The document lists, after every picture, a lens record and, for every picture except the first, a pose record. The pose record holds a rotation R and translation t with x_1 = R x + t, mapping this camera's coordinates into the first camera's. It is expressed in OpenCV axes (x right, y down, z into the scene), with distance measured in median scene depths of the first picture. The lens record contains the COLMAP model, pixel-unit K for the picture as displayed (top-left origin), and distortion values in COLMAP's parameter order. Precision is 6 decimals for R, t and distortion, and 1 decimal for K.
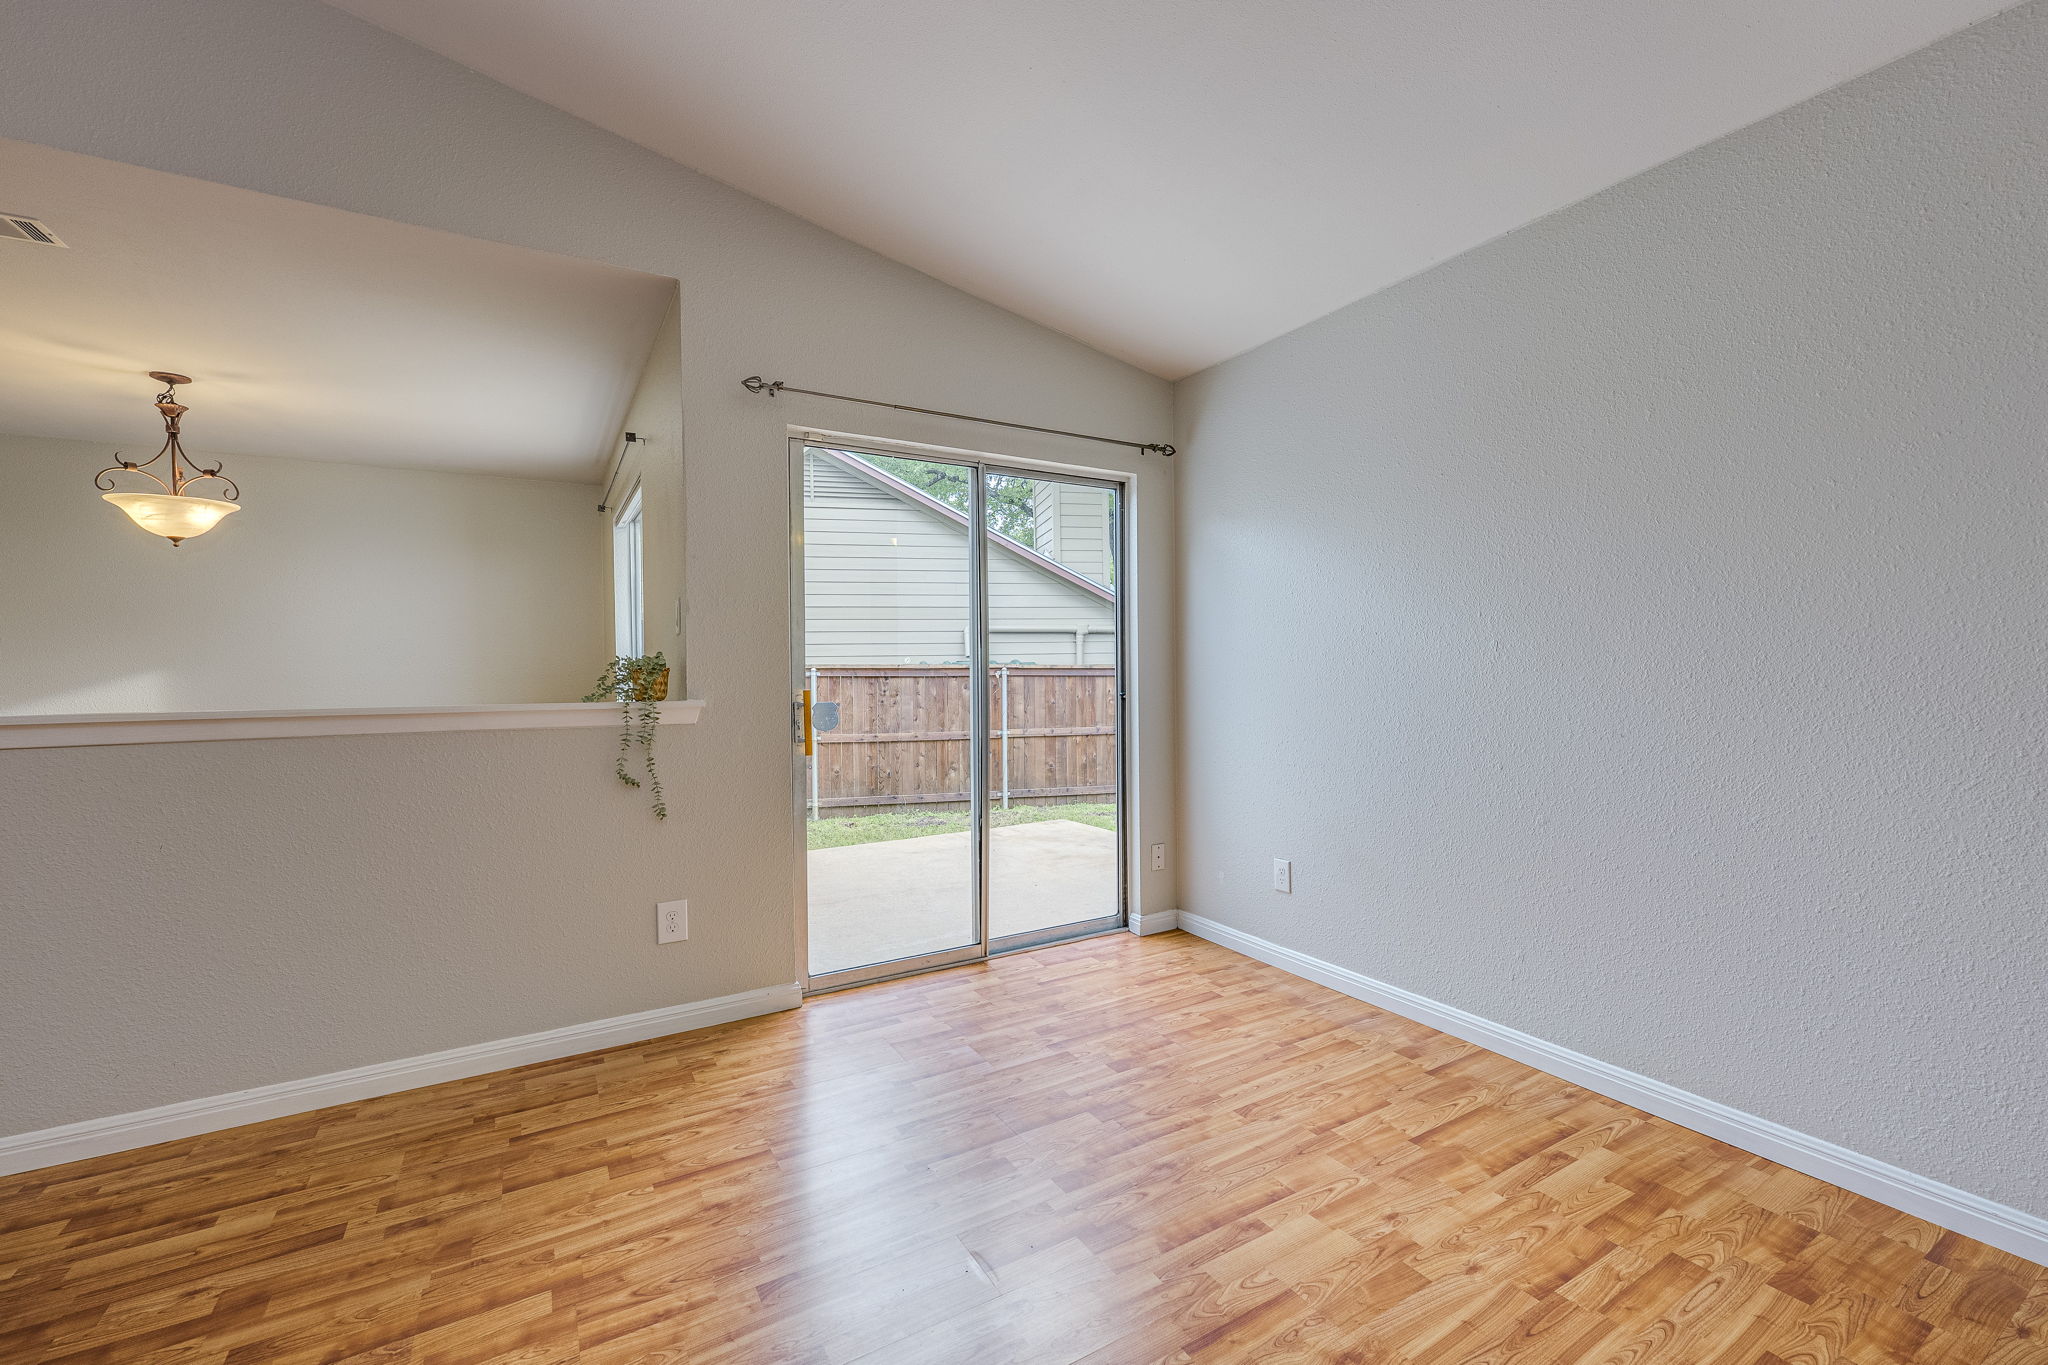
lens RADIAL K [[858.1, 0, 1065.8], [0, 858.1, 676.5], [0, 0, 1]] dist [-0.001058, -0.000138]
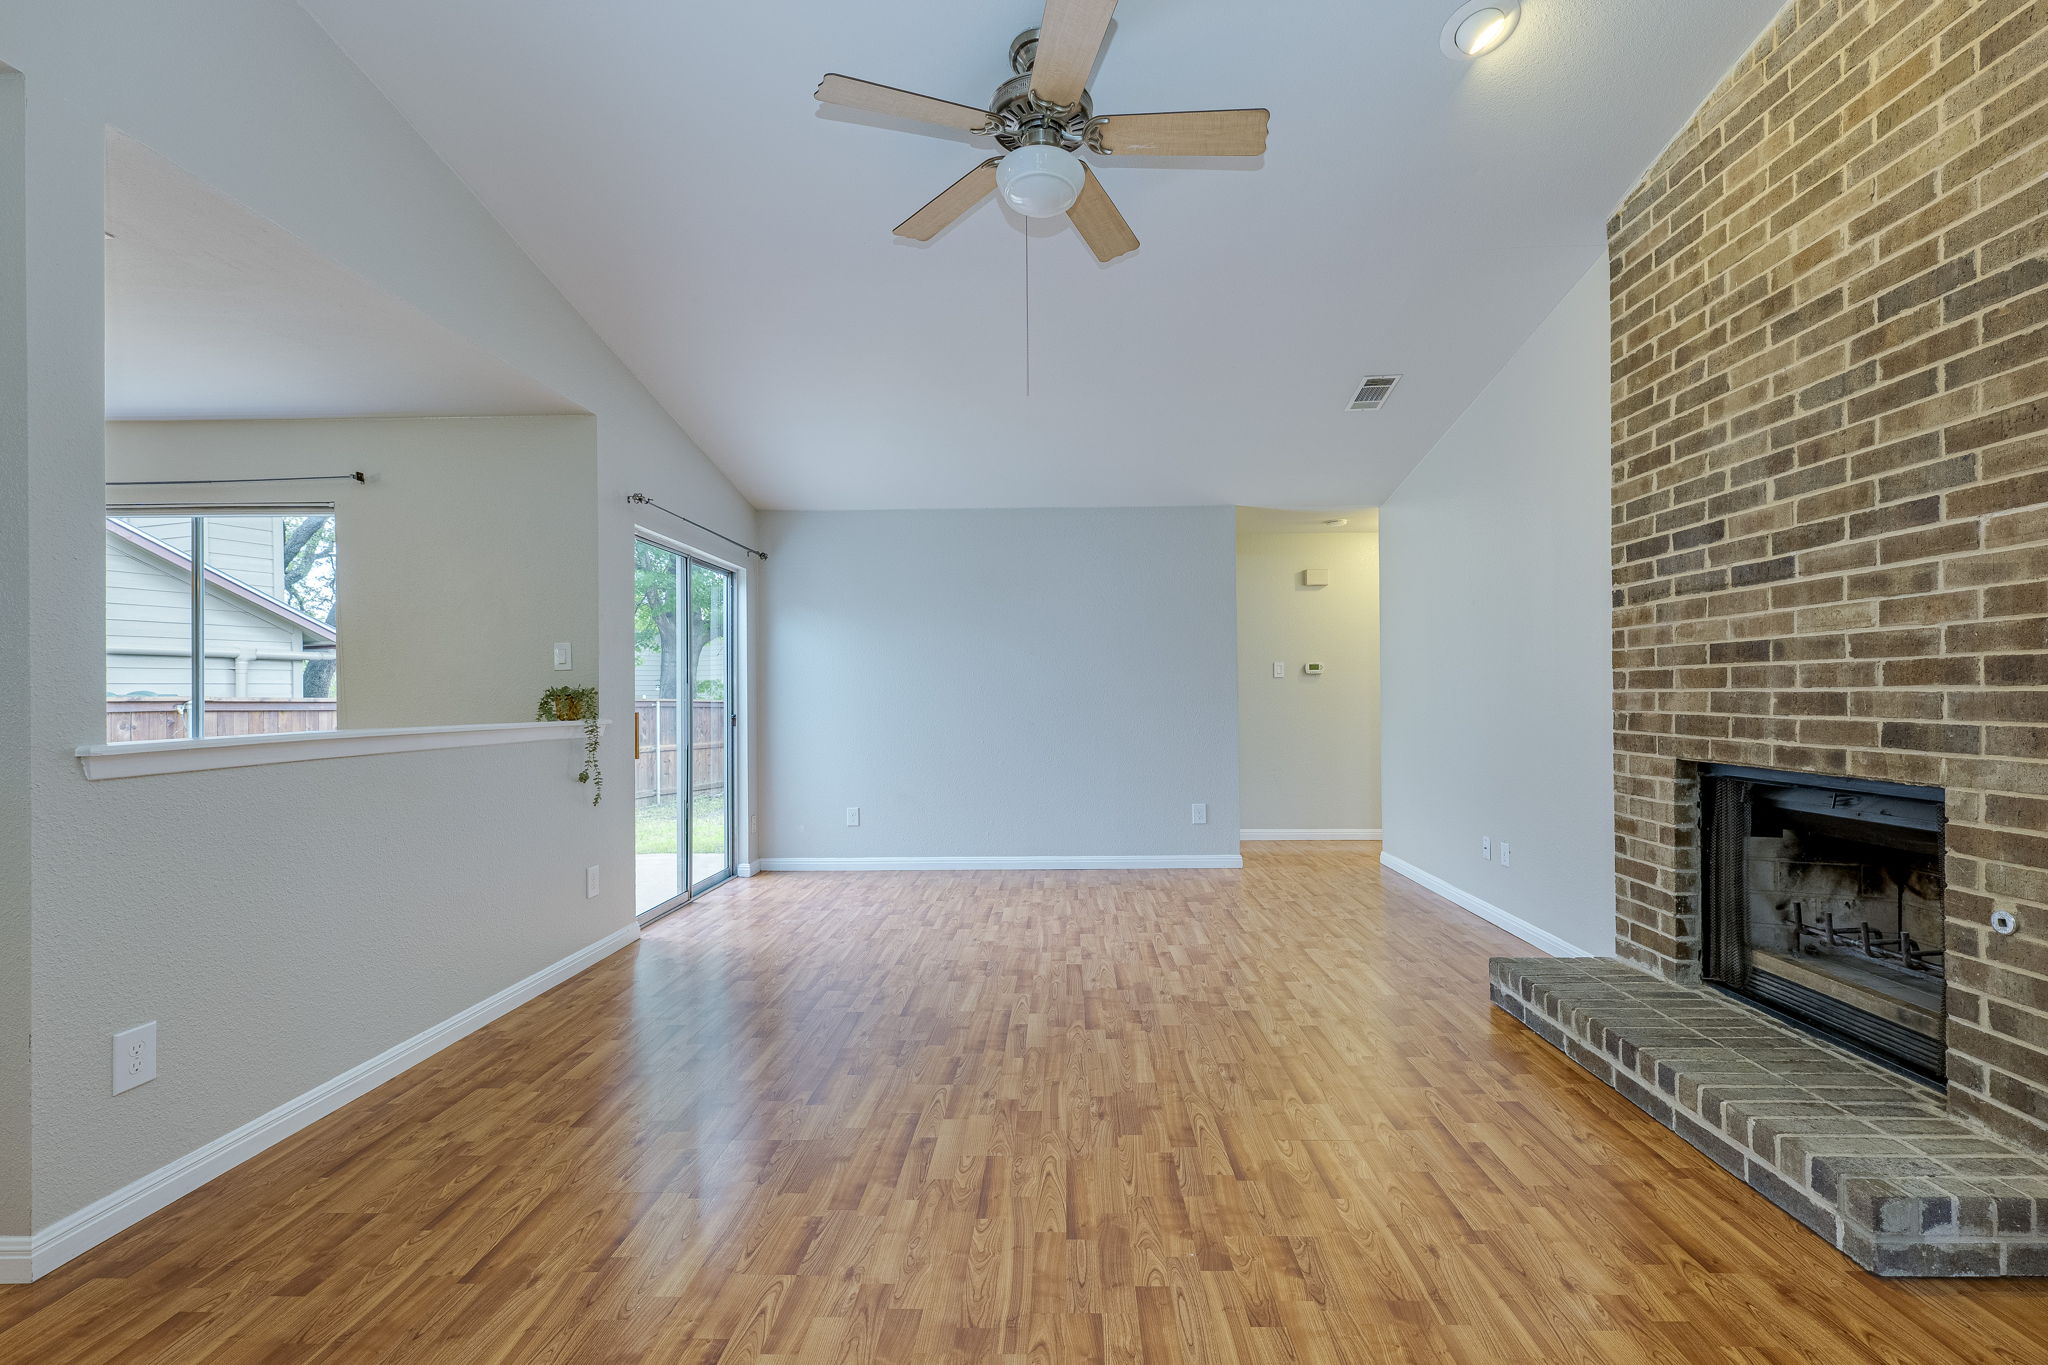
lens RADIAL K [[878.8, 0, 1047.2], [0, 878.8, 689.2], [0, 0, 1]] dist [0.001611, -0.000037]
pose [[0.545577, 0.012798, 0.837963, -1.333617], [0.010323, 0.999705, -0.021989, 0.020714], [-0.837997, 0.020648, 0.545284, -0.400364]]
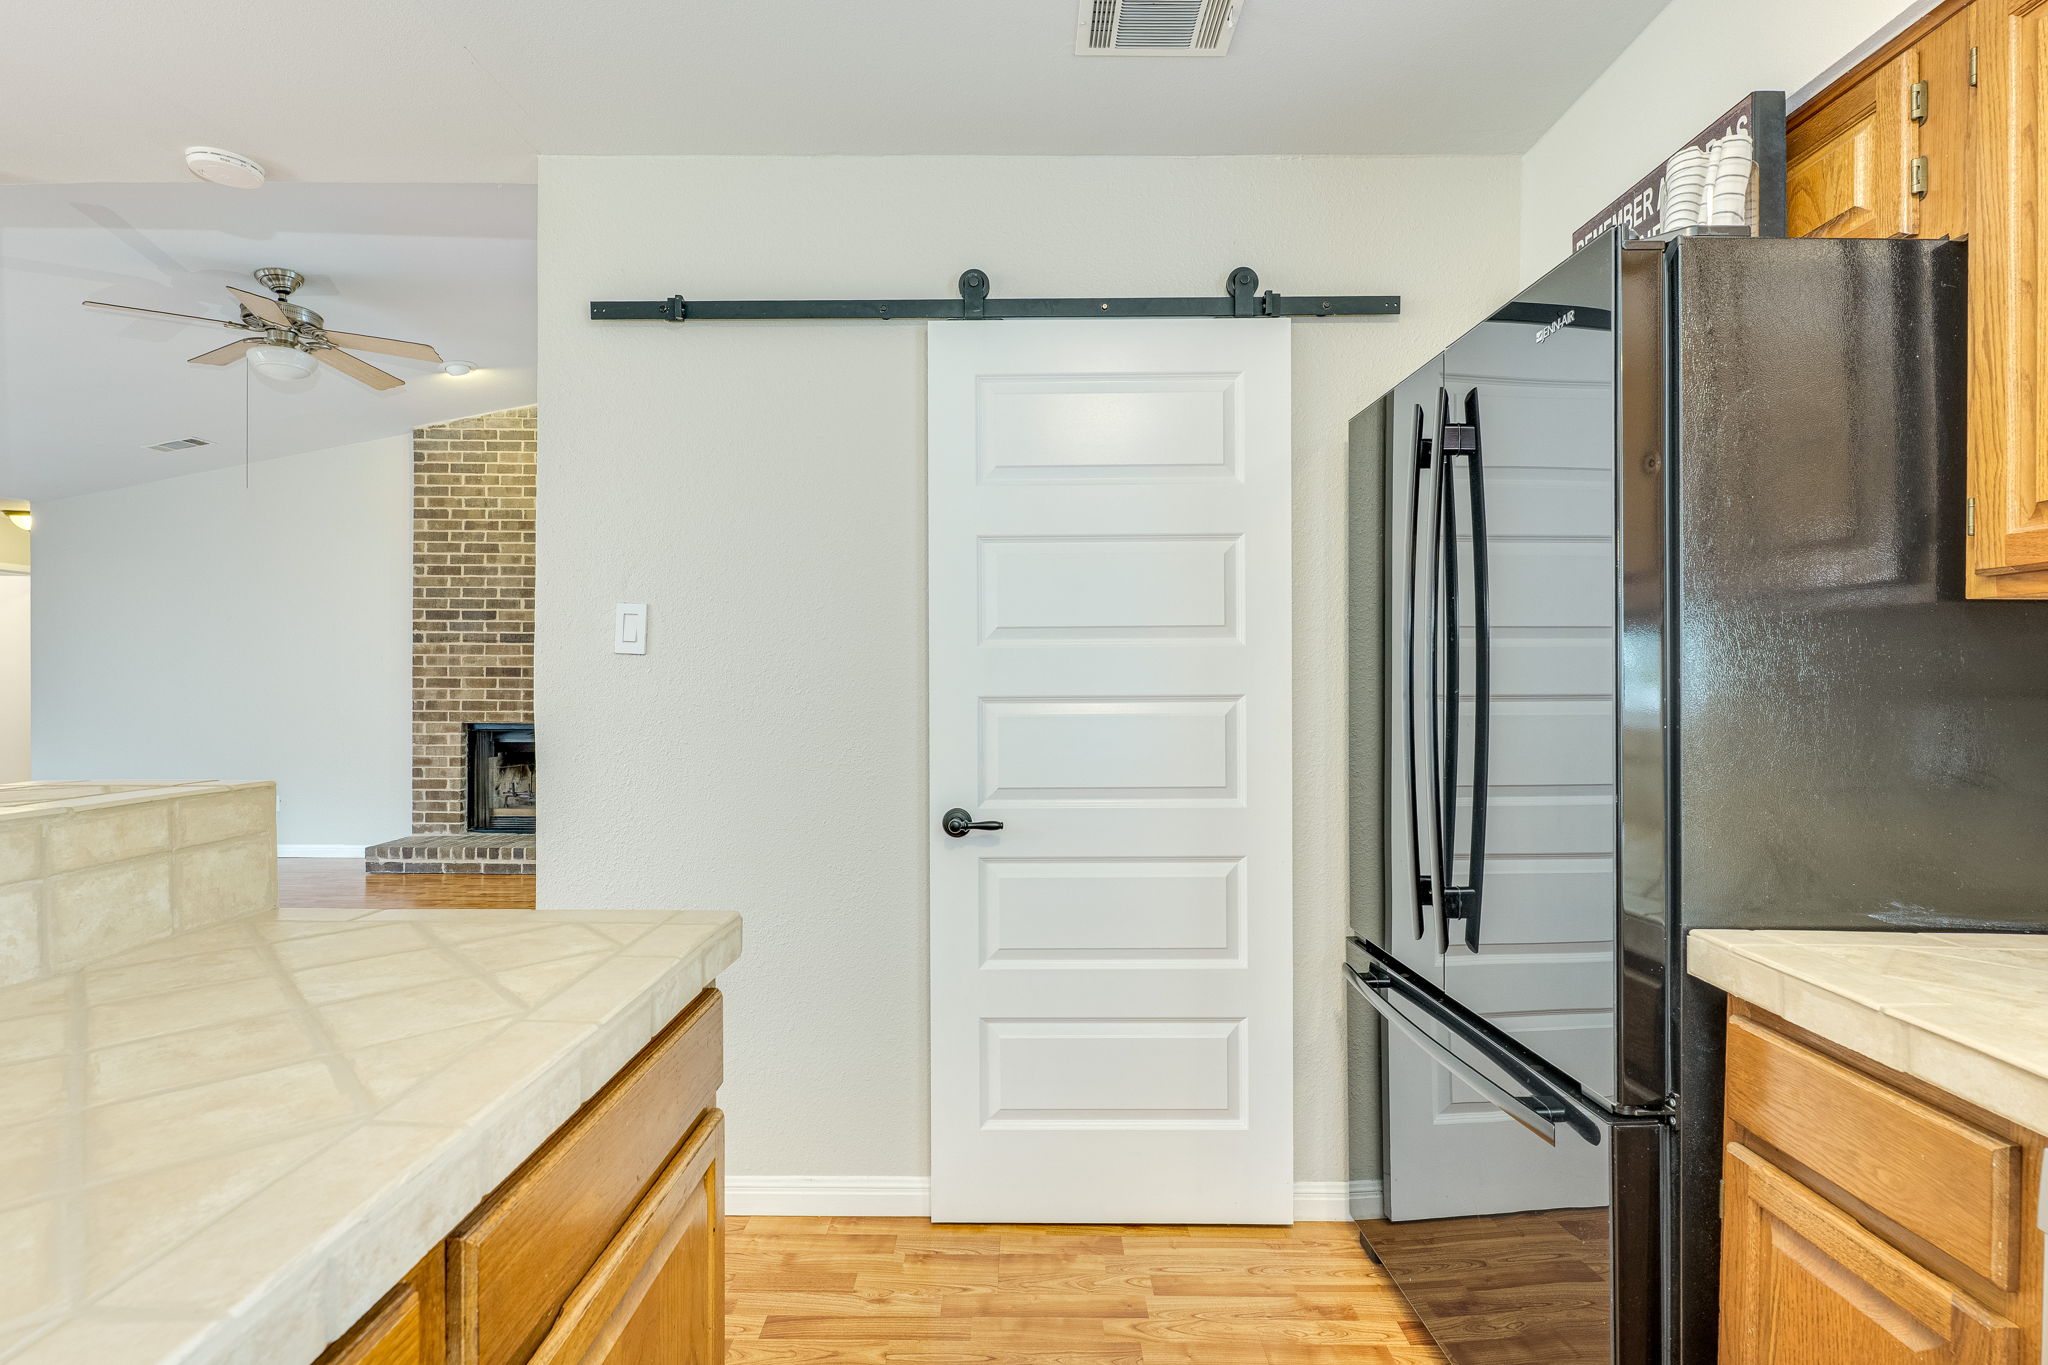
lens RADIAL K [[943.8, 0, 1014.0], [0, 943.8, 685.9], [0, 0, 1]] dist [-0.000708, 0.000131]
pose [[-0.846844, 0.005236, 0.531816, -2.478876], [0.011116, 0.999907, 0.007856, -0.005848], [-0.531726, 0.012565, -0.846823, 0.874723]]
